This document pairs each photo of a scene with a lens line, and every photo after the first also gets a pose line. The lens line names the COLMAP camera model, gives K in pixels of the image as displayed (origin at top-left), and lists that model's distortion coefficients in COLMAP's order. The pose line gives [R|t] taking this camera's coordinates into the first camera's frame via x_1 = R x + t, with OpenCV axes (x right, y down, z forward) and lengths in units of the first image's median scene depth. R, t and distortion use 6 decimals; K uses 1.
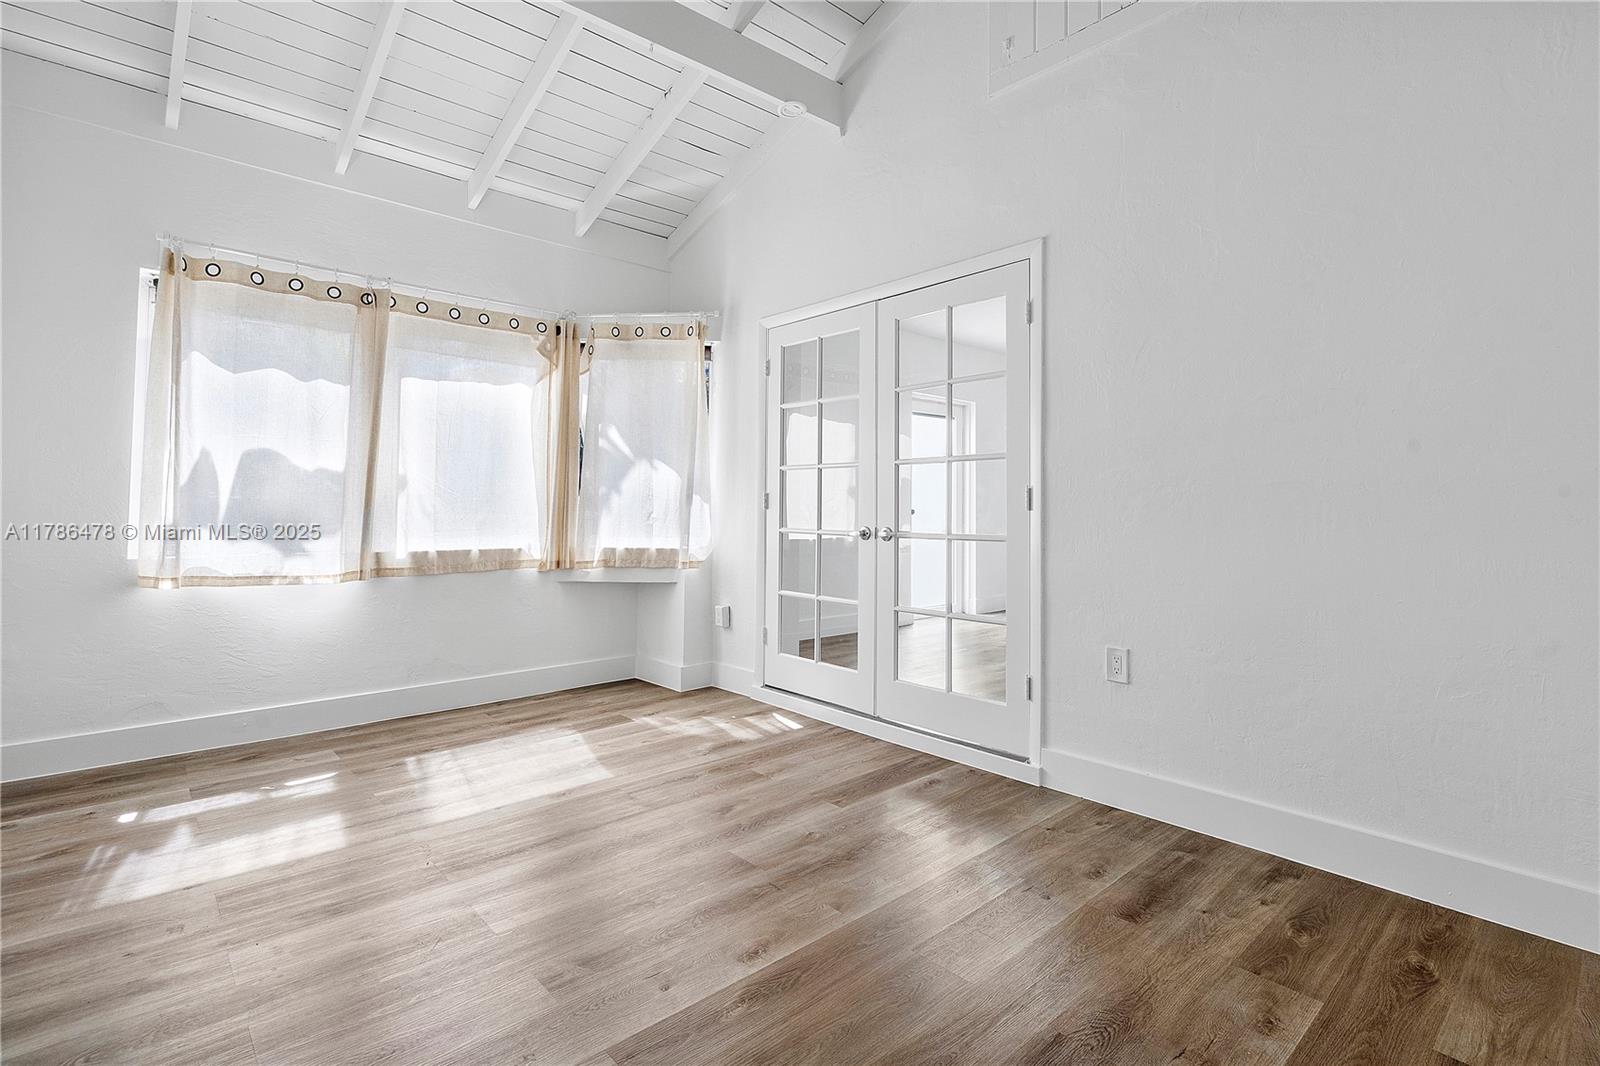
lens RADIAL K [[747.2, 0, 798.8], [0, 747.2, 535.7], [0, 0, 1]] dist [-0.002935, 0.001105]
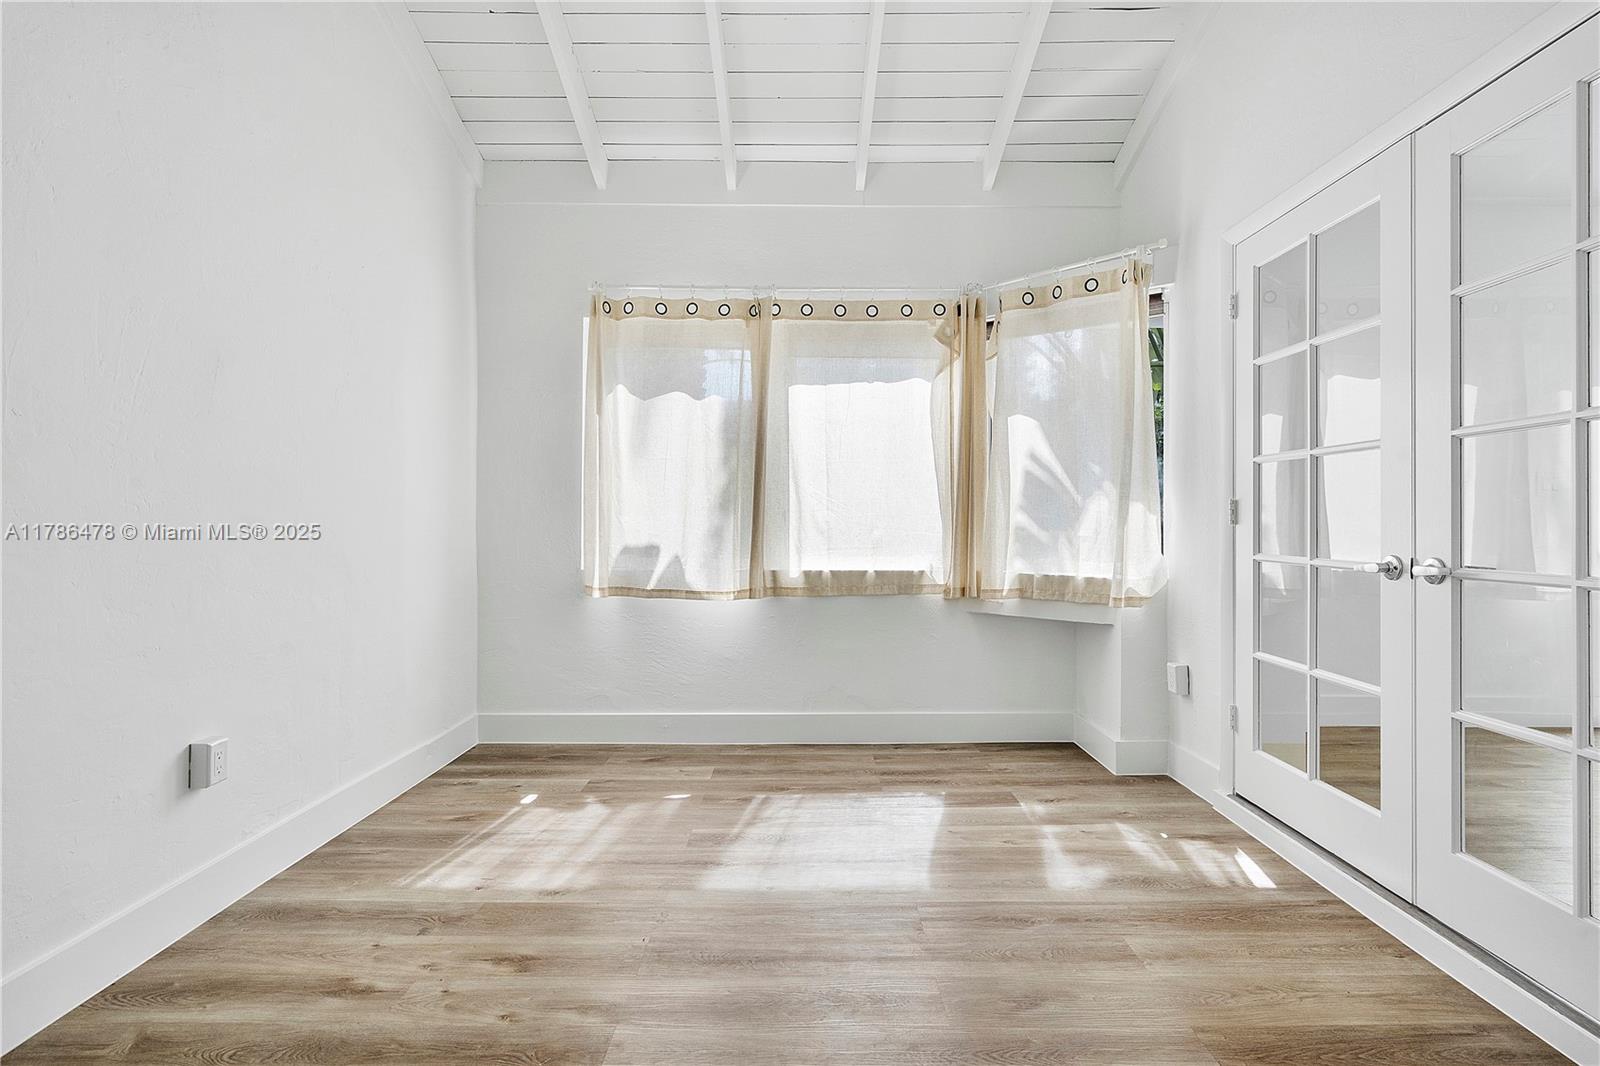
lens RADIAL K [[777.6, 0, 800.9], [0, 777.6, 541.9], [0, 0, 1]] dist [0.003106, 0.001167]
pose [[0.746818, 0.011214, -0.664934, 0.134826], [-0.019859, 0.999788, -0.005443, -0.009894], [0.664731, 0.017270, 0.746883, 0.263081]]
